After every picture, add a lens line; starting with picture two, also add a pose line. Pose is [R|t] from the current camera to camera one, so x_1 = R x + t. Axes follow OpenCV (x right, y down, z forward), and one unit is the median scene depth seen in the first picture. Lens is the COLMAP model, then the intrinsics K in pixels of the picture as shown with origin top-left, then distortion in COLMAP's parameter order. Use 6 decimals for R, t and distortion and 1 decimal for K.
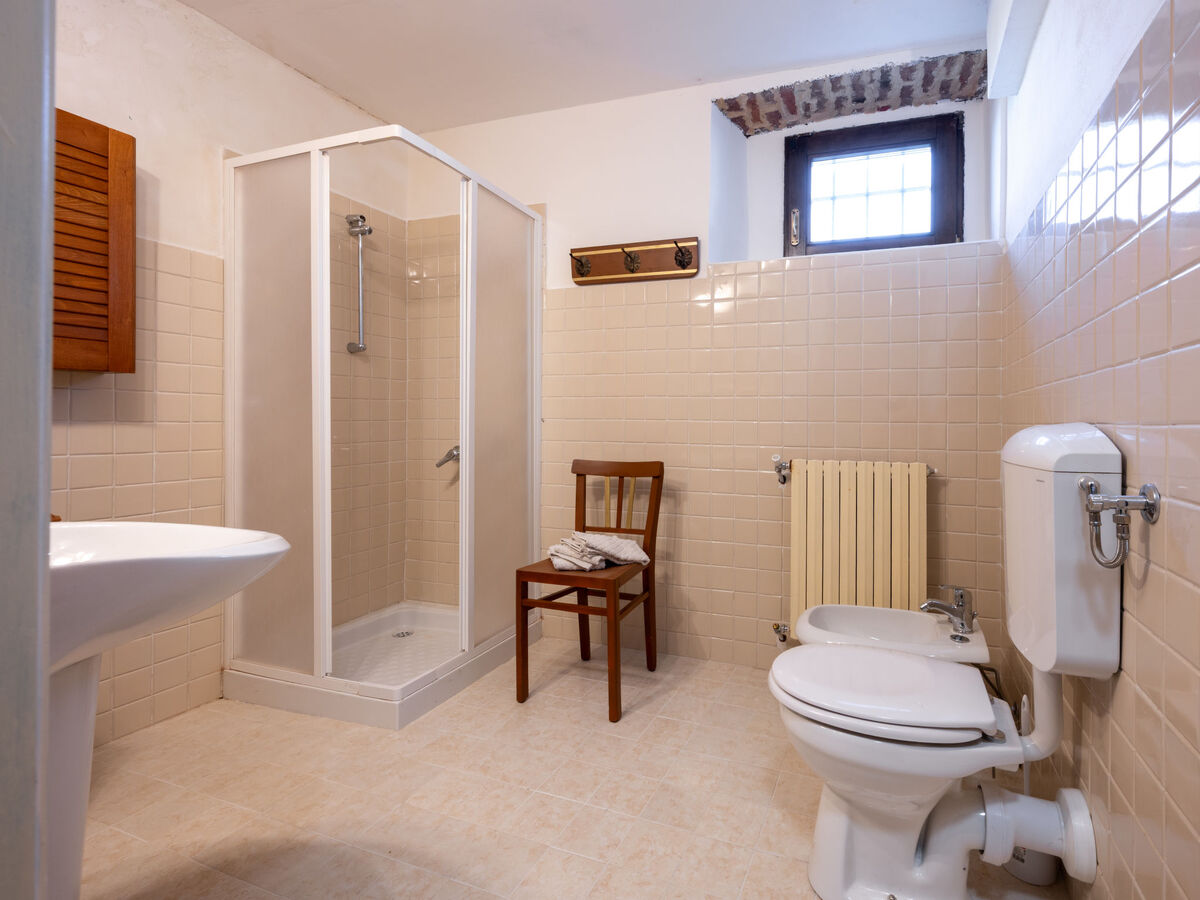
lens RADIAL K [[513.9, 0, 604.7], [0, 513.9, 452.8], [0, 0, 1]] dist [-0.001427, -0.000353]
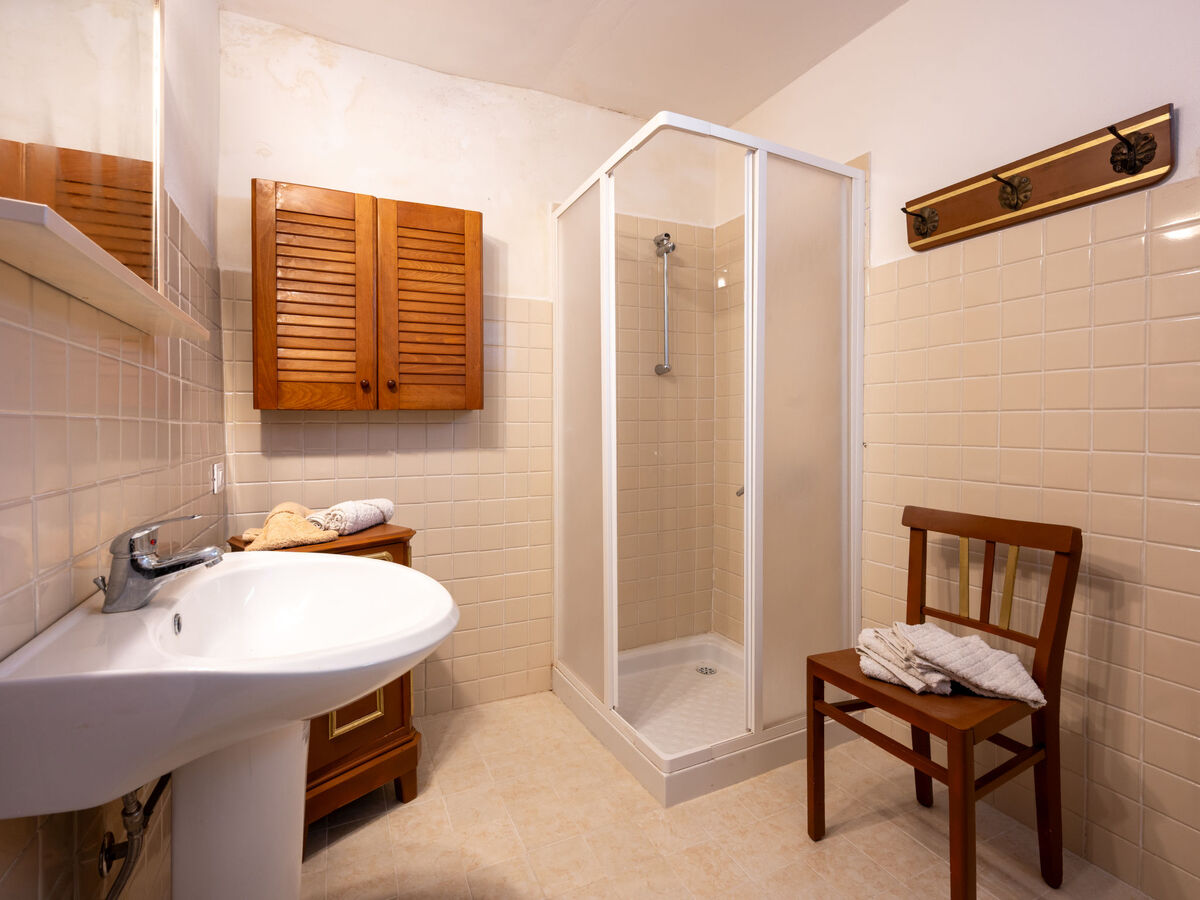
lens RADIAL K [[513.9, 0, 604.7], [0, 513.9, 452.8], [0, 0, 1]] dist [-0.001427, -0.000353]
pose [[0.796271, 0.006200, -0.604908, 0.035686], [-0.016115, 0.999810, -0.010966, -0.045813], [0.604725, 0.018480, 0.796220, 0.221597]]
